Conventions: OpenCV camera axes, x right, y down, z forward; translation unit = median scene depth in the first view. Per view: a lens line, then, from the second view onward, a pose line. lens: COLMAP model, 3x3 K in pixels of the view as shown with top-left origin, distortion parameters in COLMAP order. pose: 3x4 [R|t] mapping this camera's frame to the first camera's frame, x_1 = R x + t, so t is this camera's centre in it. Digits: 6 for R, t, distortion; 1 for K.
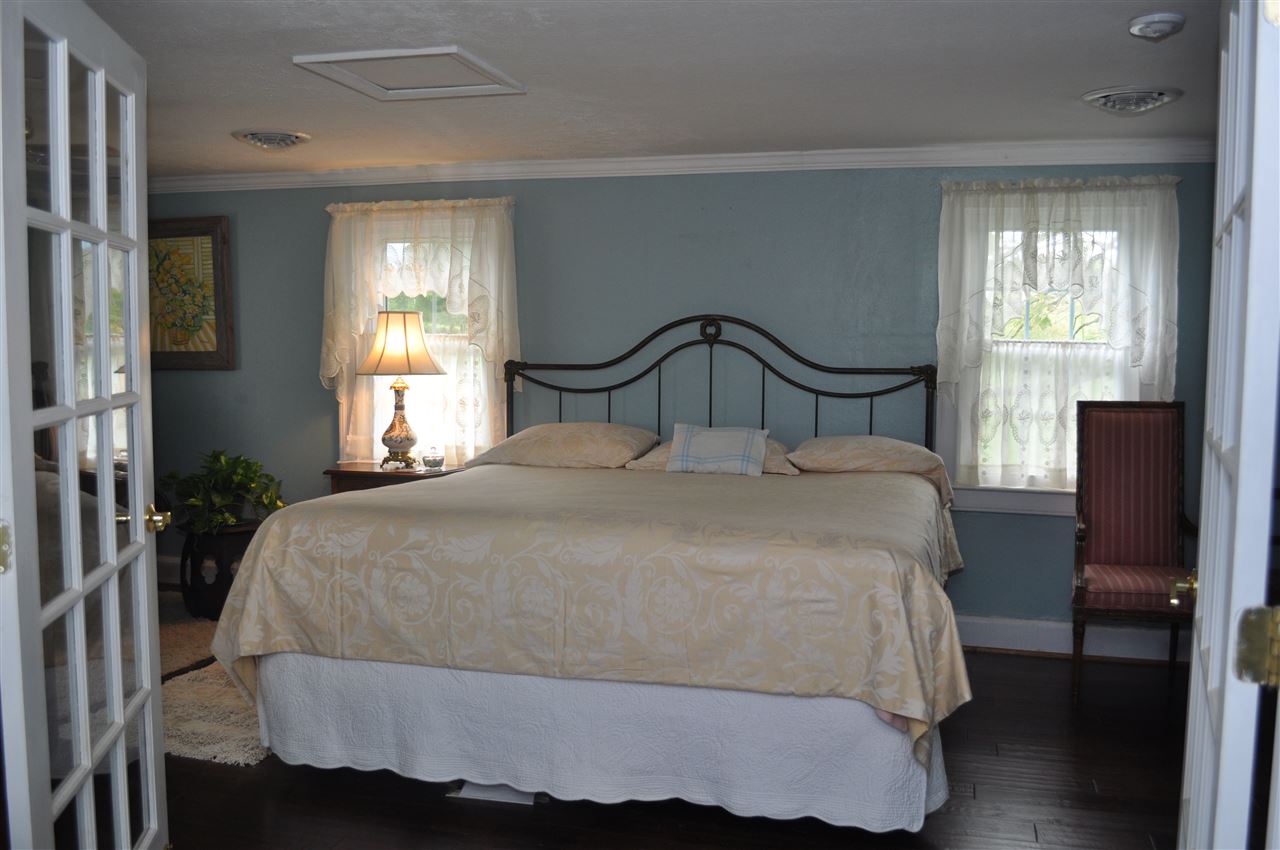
lens RADIAL K [[1005.9, 0, 647.3], [0, 1005.9, 424.4], [0, 0, 1]] dist [-0.065549, -0.008830]
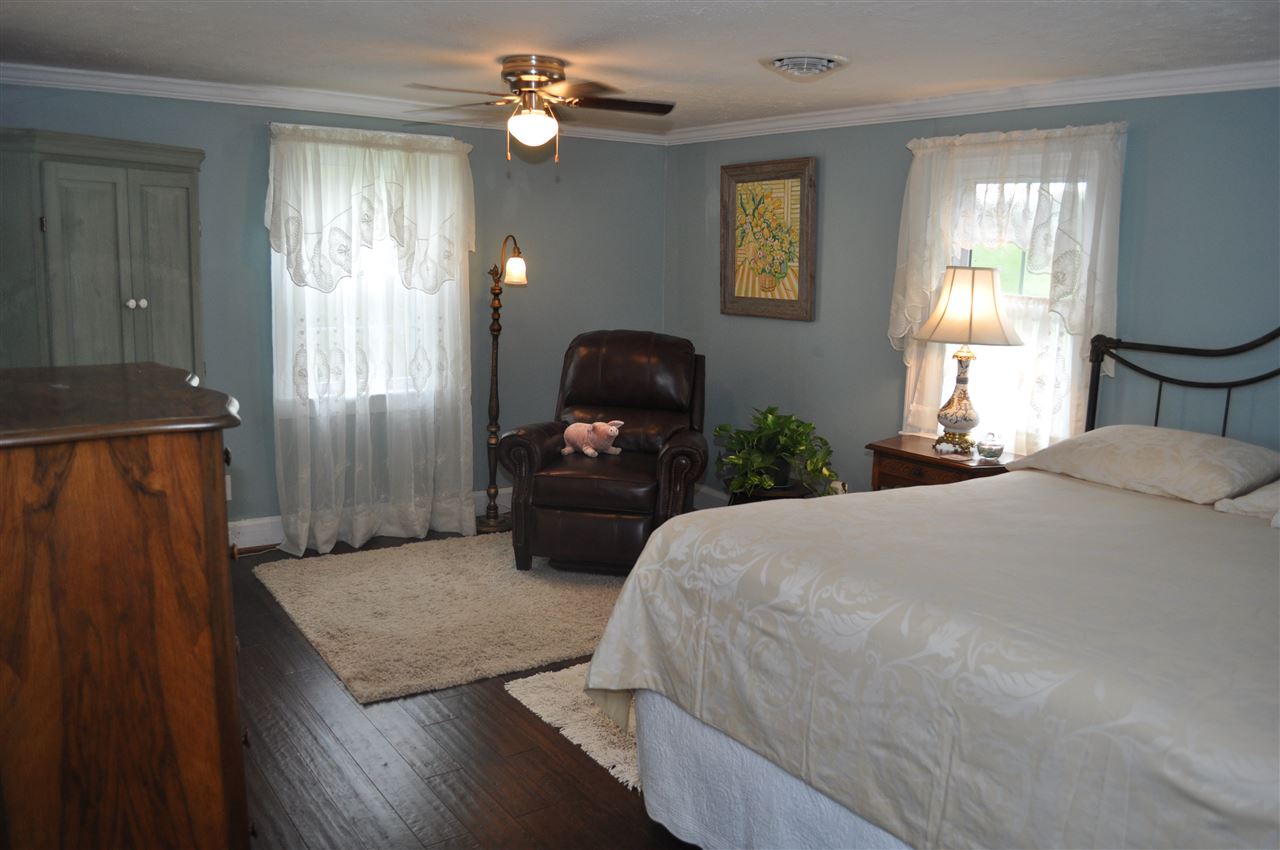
lens RADIAL K [[1005.9, 0, 647.3], [0, 1005.9, 424.4], [0, 0, 1]] dist [-0.065549, -0.008830]
pose [[0.791763, 0.117352, -0.599449, 0.053769], [-0.082494, 0.992924, 0.085421, -0.031284], [0.605232, -0.018183, 0.795842, 0.173572]]
